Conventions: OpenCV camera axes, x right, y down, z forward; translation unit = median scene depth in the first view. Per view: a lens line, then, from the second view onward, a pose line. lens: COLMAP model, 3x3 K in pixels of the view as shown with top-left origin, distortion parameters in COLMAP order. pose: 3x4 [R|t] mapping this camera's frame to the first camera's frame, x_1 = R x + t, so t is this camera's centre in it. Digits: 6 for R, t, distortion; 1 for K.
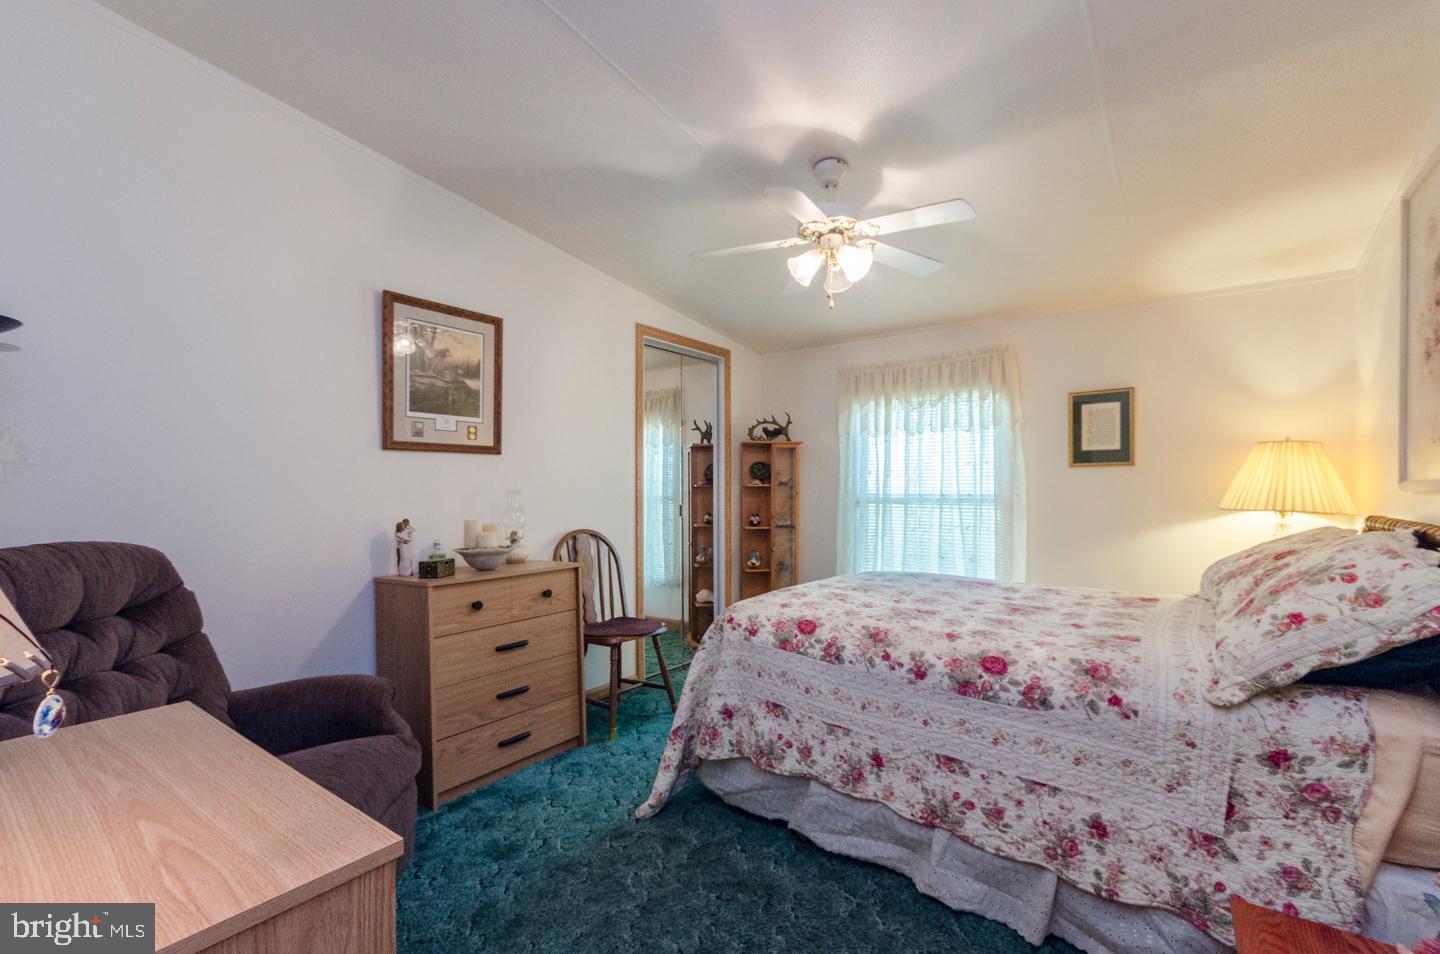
lens RADIAL K [[643.6, 0, 752.0], [0, 643.6, 490.7], [0, 0, 1]] dist [0.007728, -0.001166]
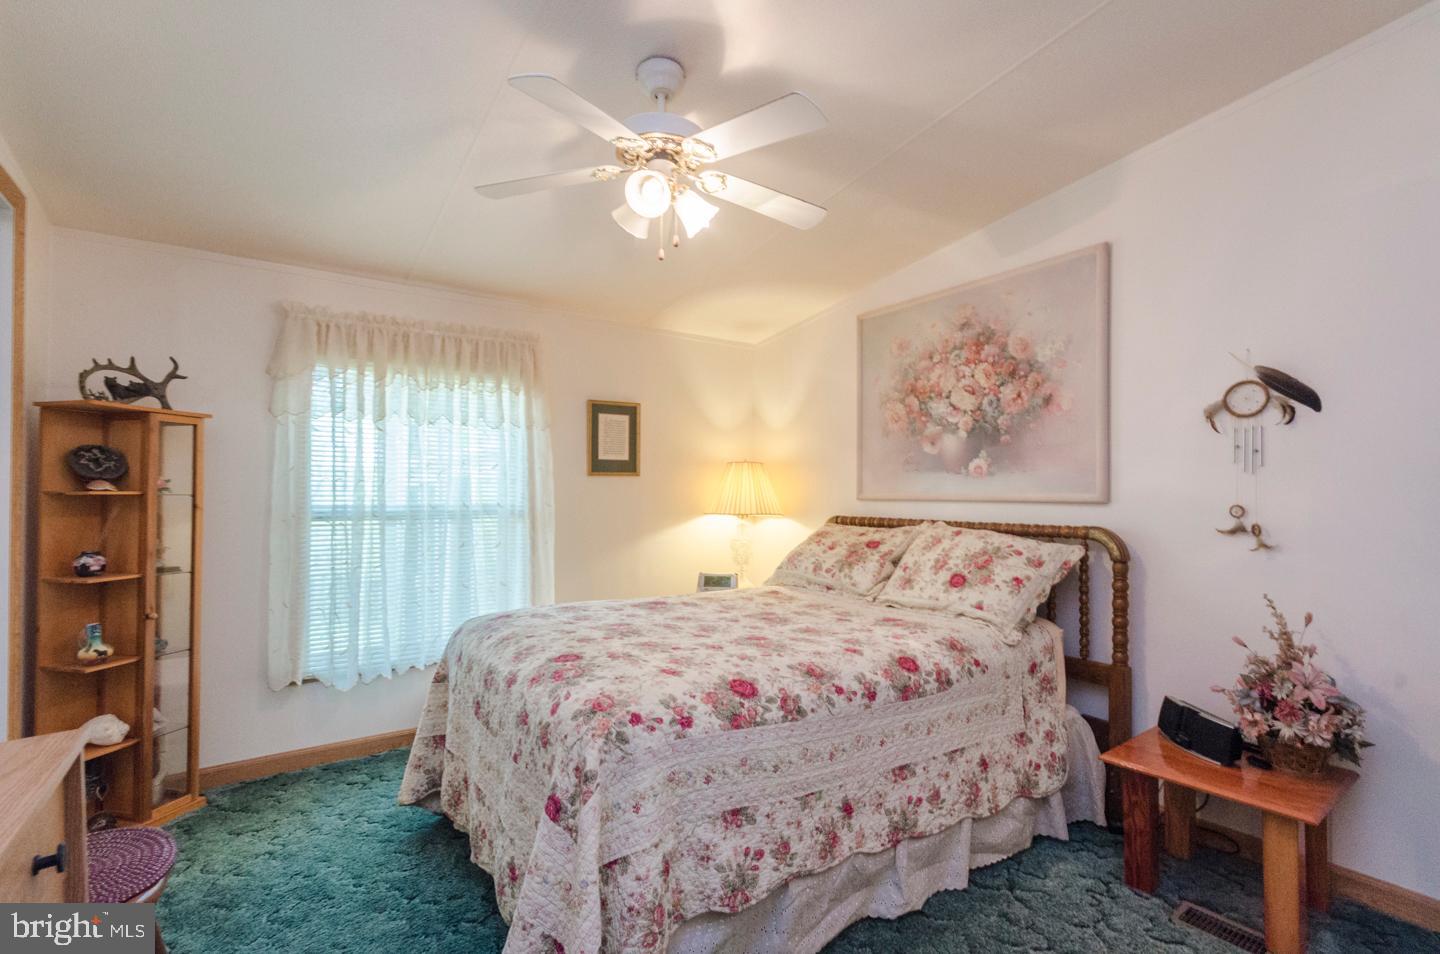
lens RADIAL K [[670.4, 0, 723.4], [0, 670.4, 488.3], [0, 0, 1]] dist [0.001954, 0.002285]
pose [[0.320111, 0.008125, 0.947345, -0.713943], [0.001632, 0.999957, -0.009127, -0.013176], [-0.947378, 0.004468, 0.320084, 0.839035]]
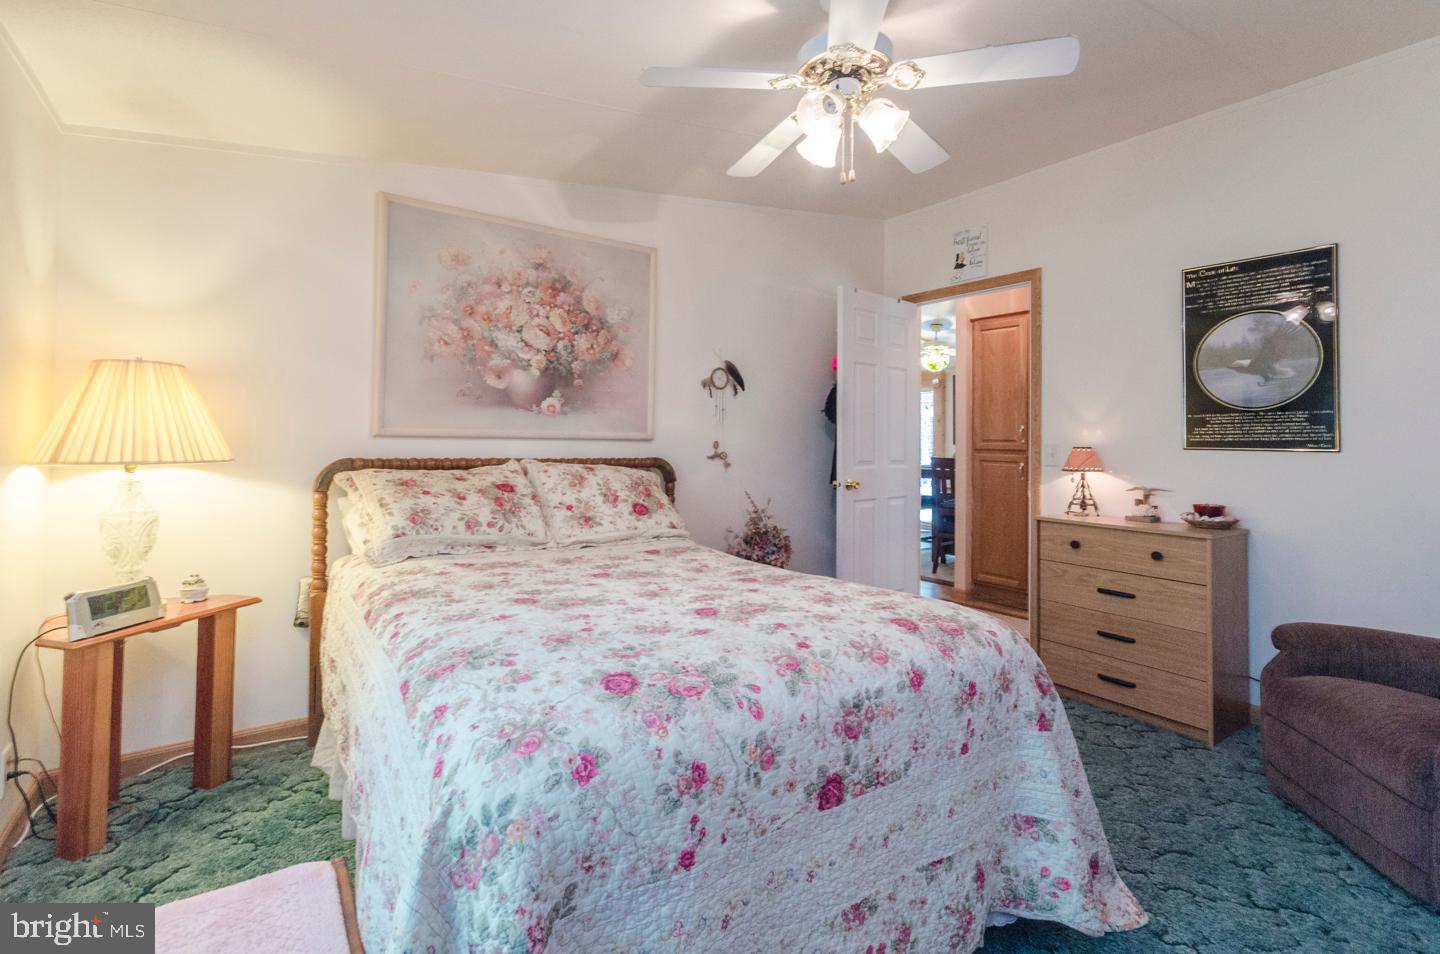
lens RADIAL K [[643.6, 0, 726.5], [0, 643.6, 423.4], [0, 0, 1]] dist [0.007728, -0.001166]
pose [[-0.945962, -0.006278, 0.324217, 0.004167], [-0.014079, 0.999665, -0.021721, -0.005297], [-0.323972, -0.025112, -0.945733, 2.059086]]
